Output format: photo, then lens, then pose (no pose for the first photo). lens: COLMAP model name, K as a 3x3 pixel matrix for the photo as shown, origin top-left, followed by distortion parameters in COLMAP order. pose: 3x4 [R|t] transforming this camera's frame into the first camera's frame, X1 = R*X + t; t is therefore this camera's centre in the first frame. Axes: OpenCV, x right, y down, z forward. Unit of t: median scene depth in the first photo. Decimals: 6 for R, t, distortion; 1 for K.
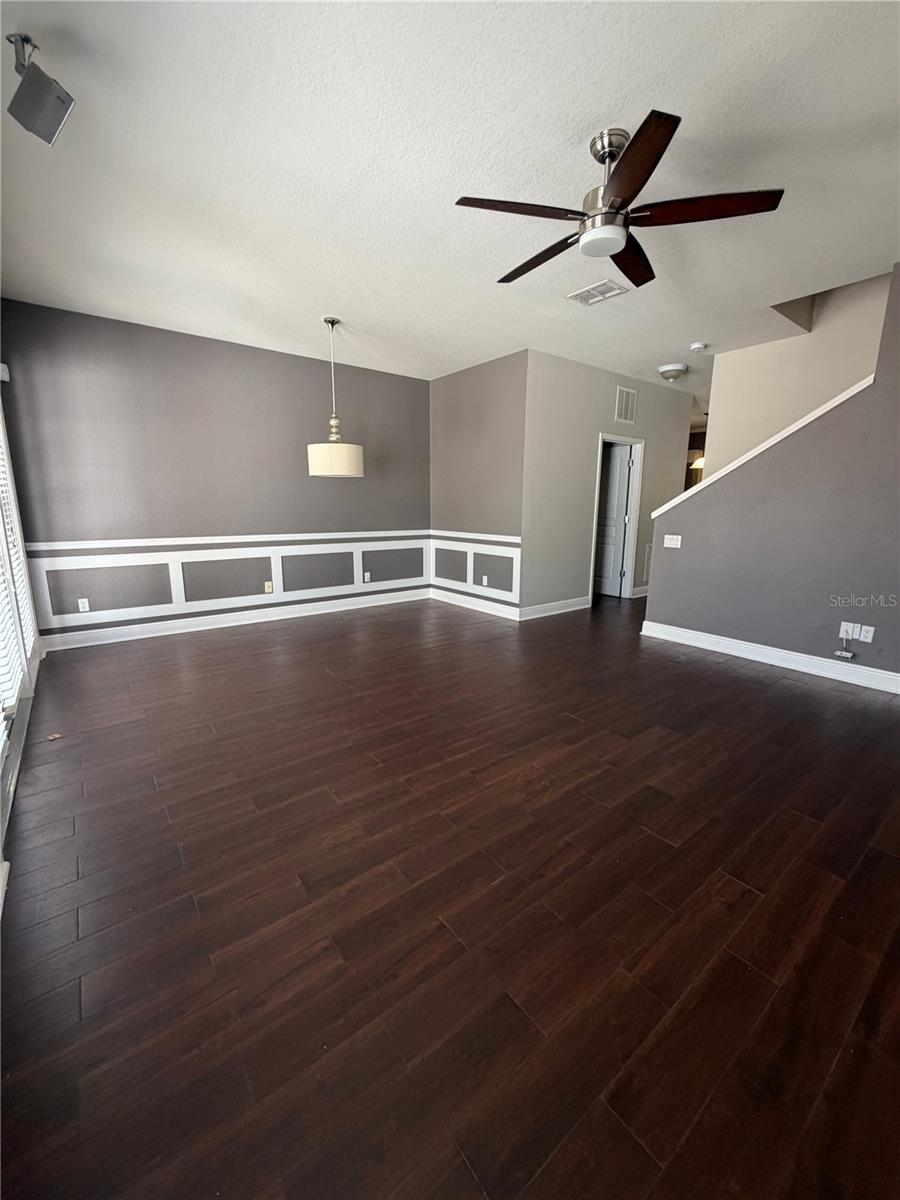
lens RADIAL K [[480.7, 0, 451.9], [0, 480.7, 602.4], [0, 0, 1]] dist [0.000512, 0.000117]
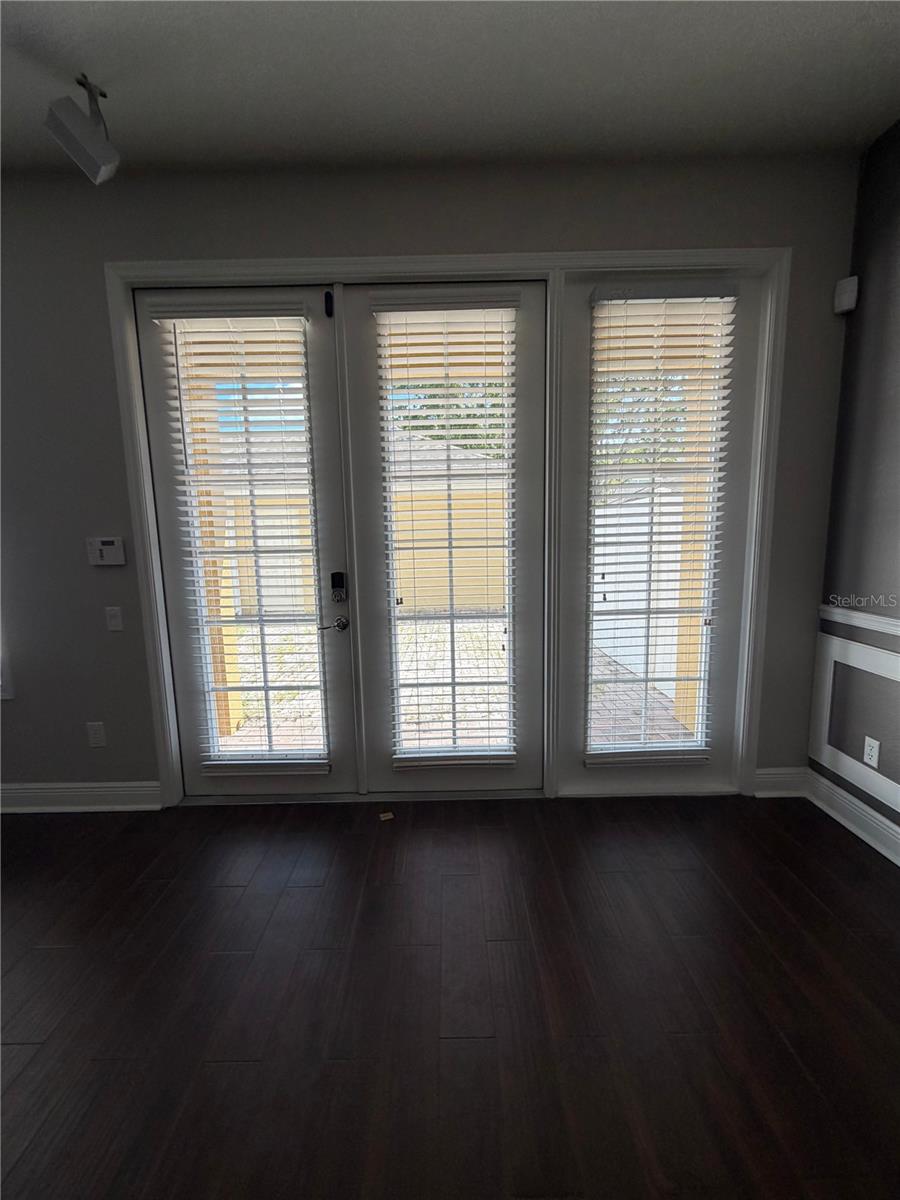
lens RADIAL K [[480.7, 0, 450.6], [0, 480.7, 597.1], [0, 0, 1]] dist [0.000512, 0.000117]
pose [[-0.617373, 0.114444, -0.778301, -0.144682], [-0.132971, 0.959944, 0.246630, -0.159994], [0.775351, 0.255754, -0.577426, 0.747152]]
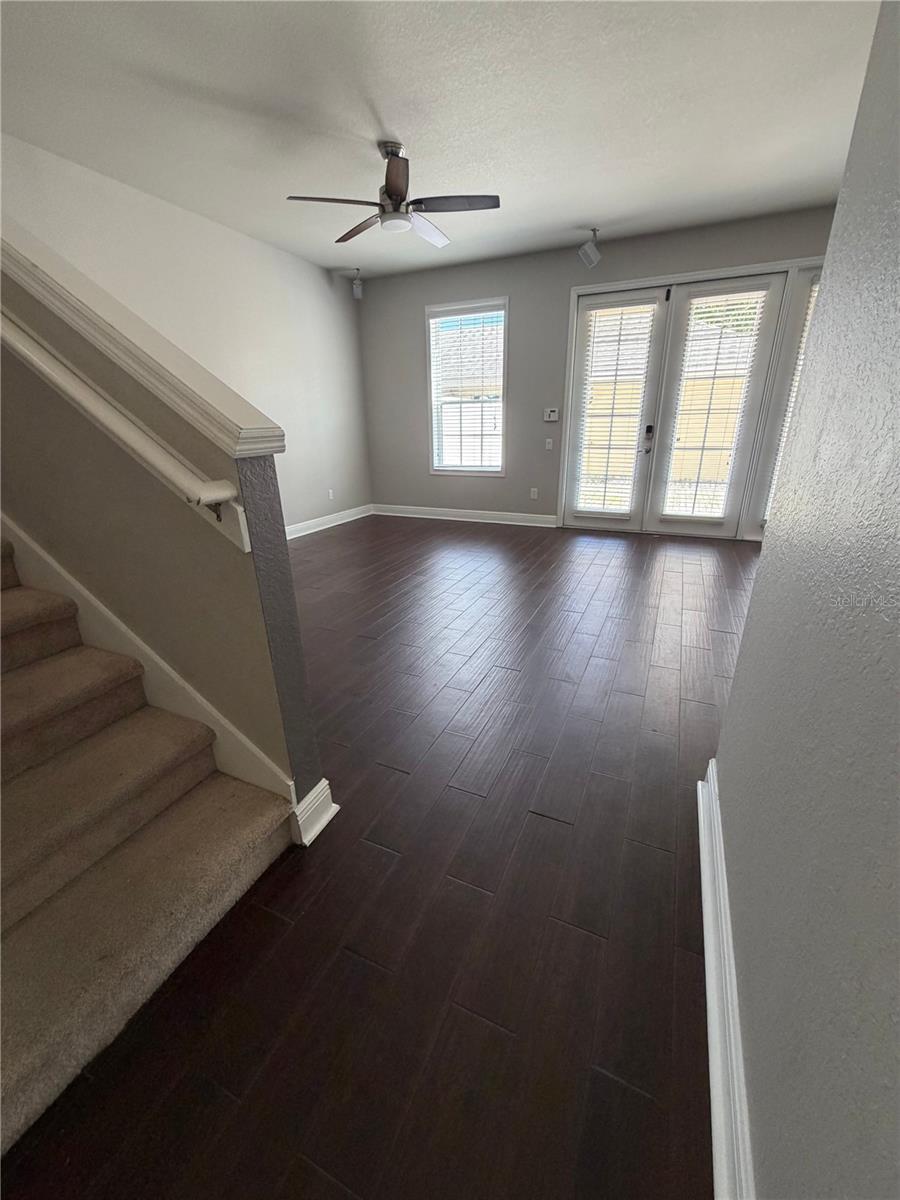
lens RADIAL K [[480.7, 0, 451.6], [0, 480.7, 595.2], [0, 0, 1]] dist [0.000512, 0.000117]
pose [[-0.887416, 0.167491, -0.429465, 0.395248], [-0.075972, 0.865775, 0.494634, -0.211879], [0.454666, 0.471573, -0.755578, 1.115228]]
